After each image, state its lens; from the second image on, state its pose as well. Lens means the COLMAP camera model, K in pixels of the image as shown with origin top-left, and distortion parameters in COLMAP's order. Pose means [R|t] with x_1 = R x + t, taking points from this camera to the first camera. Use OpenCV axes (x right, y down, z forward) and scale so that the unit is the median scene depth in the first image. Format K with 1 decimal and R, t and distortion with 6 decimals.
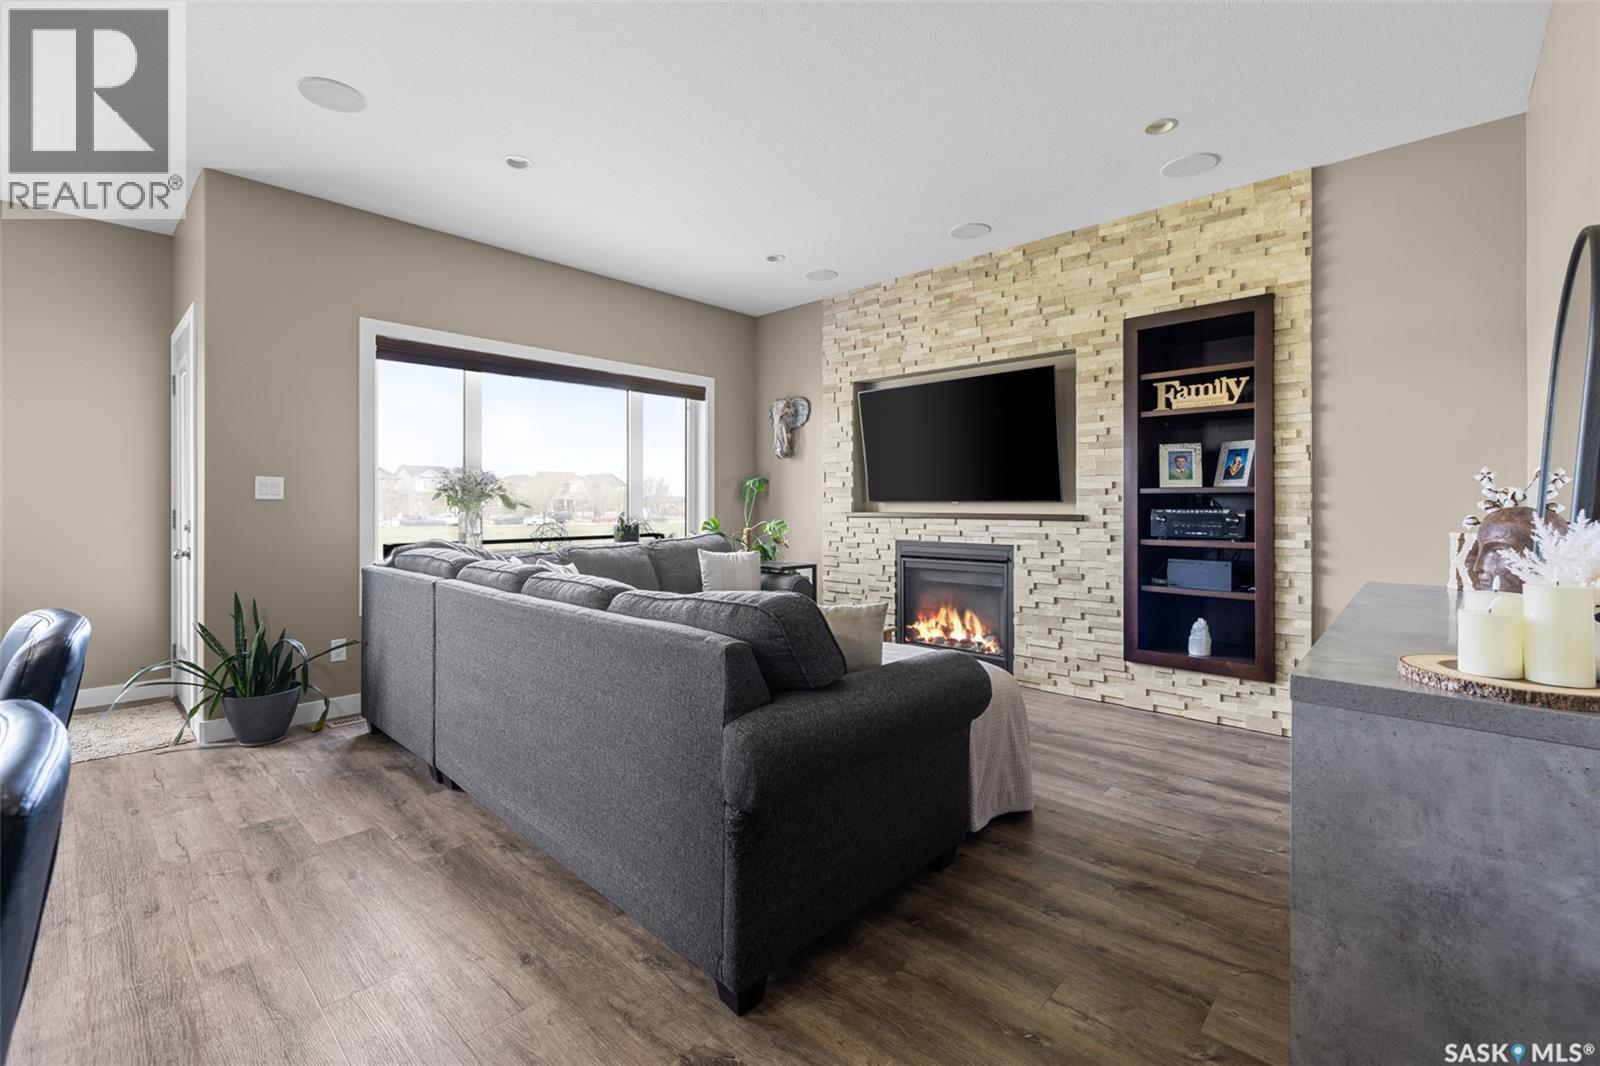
lens RADIAL K [[686.4, 0, 786.4], [0, 686.4, 505.4], [0, 0, 1]] dist [-0.000814, -0.000163]
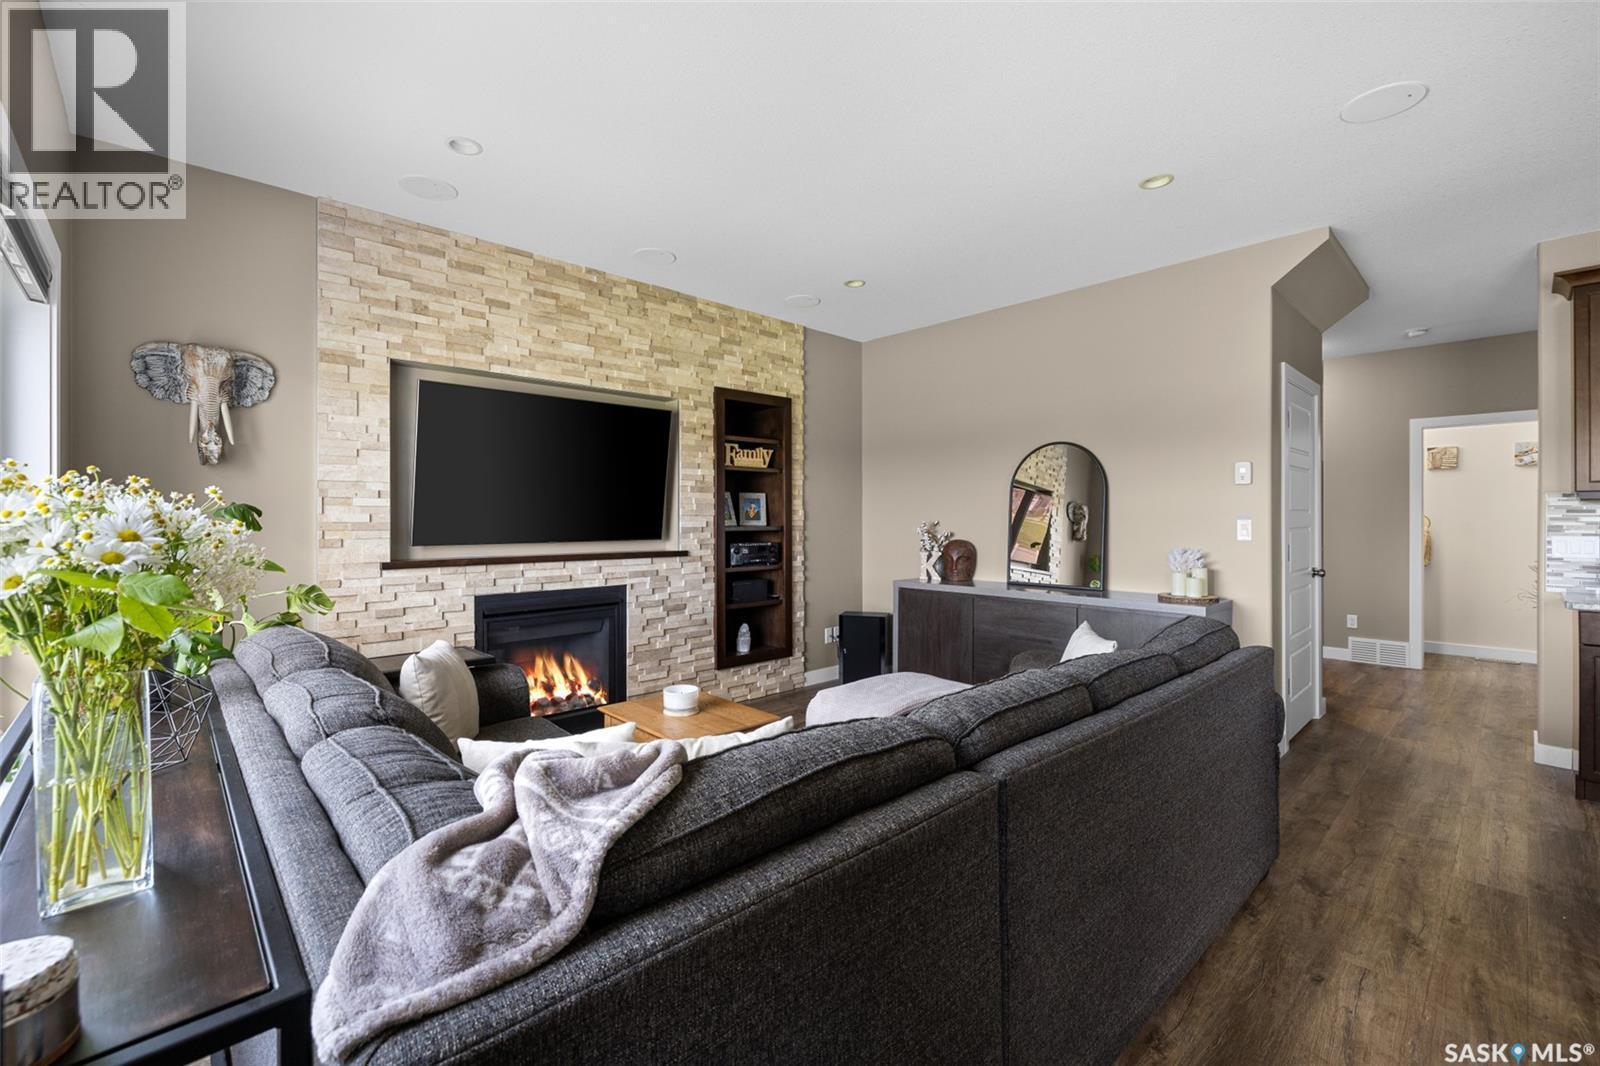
lens RADIAL K [[676.8, 0, 785.6], [0, 676.8, 517.0], [0, 0, 1]] dist [-0.001408, -0.000635]
pose [[0.073237, 0.001196, 0.997314, -0.608444], [0.003744, 0.999992, -0.001474, -0.035522], [-0.997308, 0.003841, 0.073232, 0.704207]]
